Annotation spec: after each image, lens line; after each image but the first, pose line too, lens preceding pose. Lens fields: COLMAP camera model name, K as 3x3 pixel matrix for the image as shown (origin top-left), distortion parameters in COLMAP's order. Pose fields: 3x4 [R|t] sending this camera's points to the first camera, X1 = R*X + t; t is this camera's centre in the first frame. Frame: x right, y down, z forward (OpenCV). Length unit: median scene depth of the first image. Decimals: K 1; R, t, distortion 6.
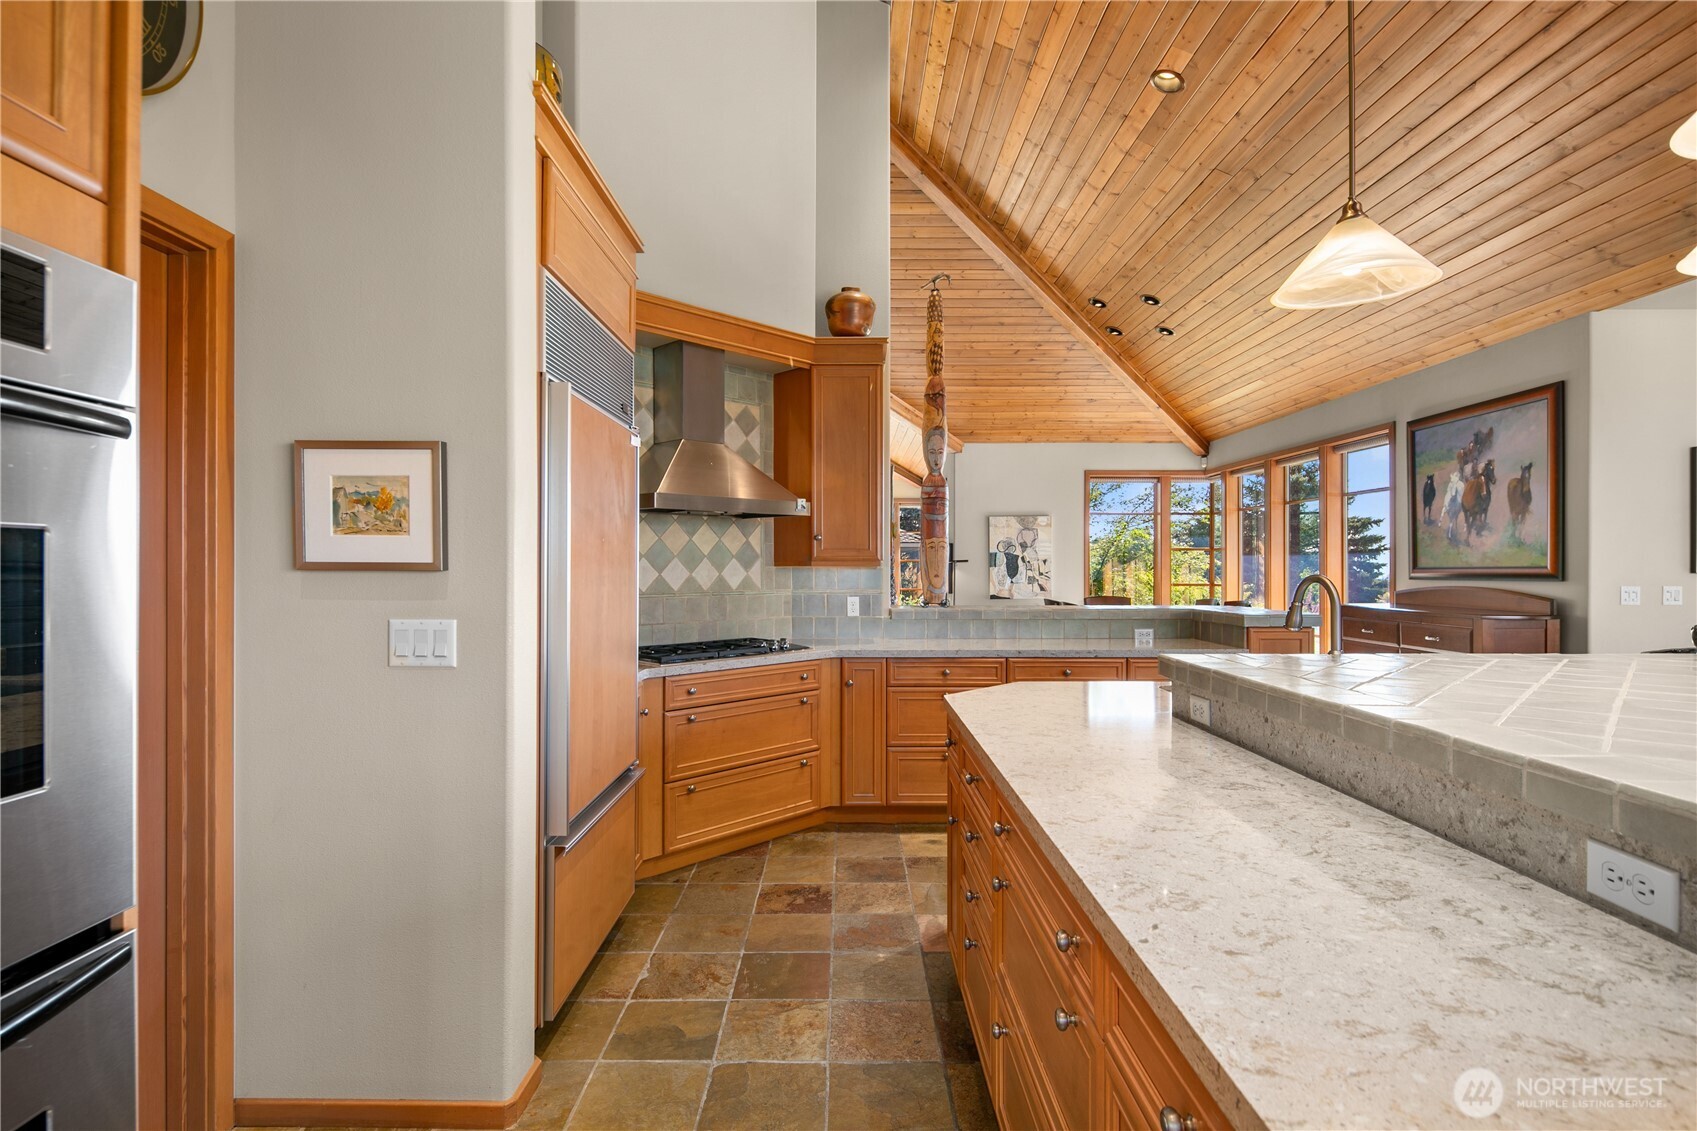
lens RADIAL K [[824.6, 0, 837.0], [0, 824.6, 566.2], [0, 0, 1]] dist [0.009242, -0.004742]
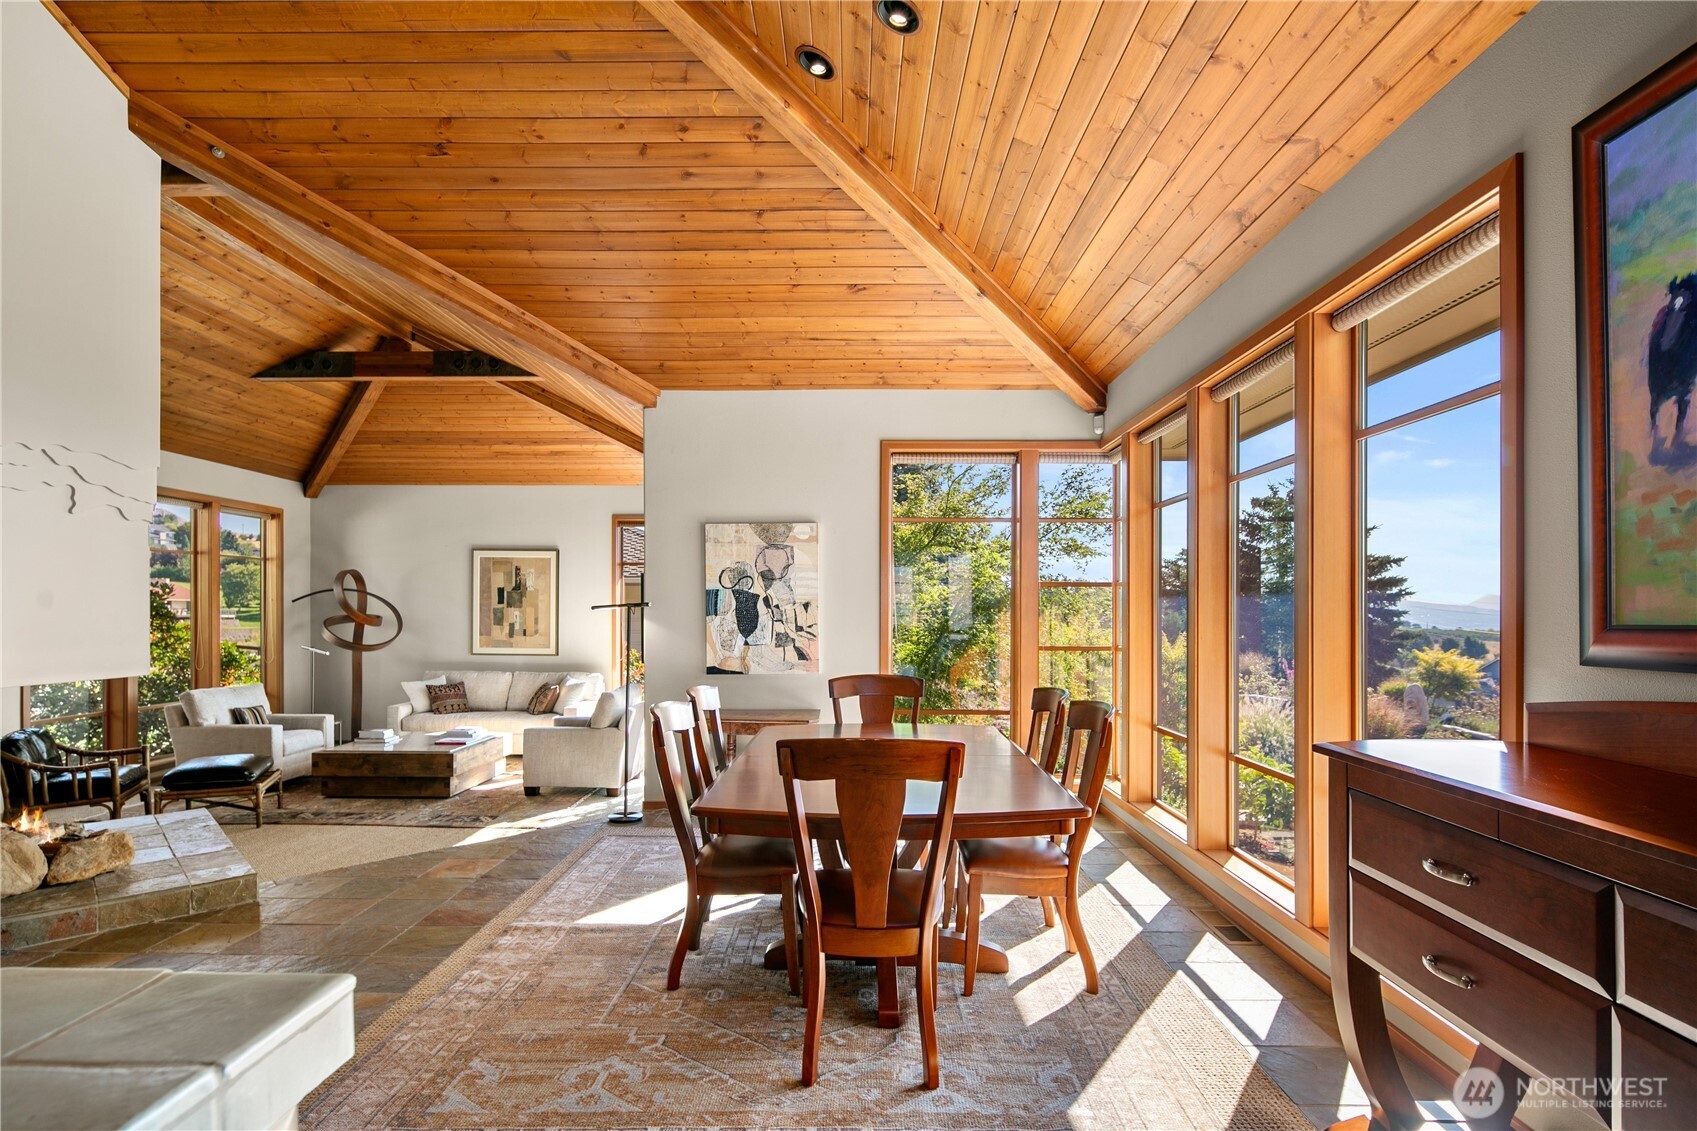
lens RADIAL K [[824.6, 0, 837.0], [0, 824.6, 612.1], [0, 0, 1]] dist [0.009242, -0.004742]
pose [[0.999927, 0.001752, -0.011970, 0.280446], [-0.001757, 0.999998, -0.000463, -0.001391], [0.011970, 0.000484, 0.999928, 0.456093]]
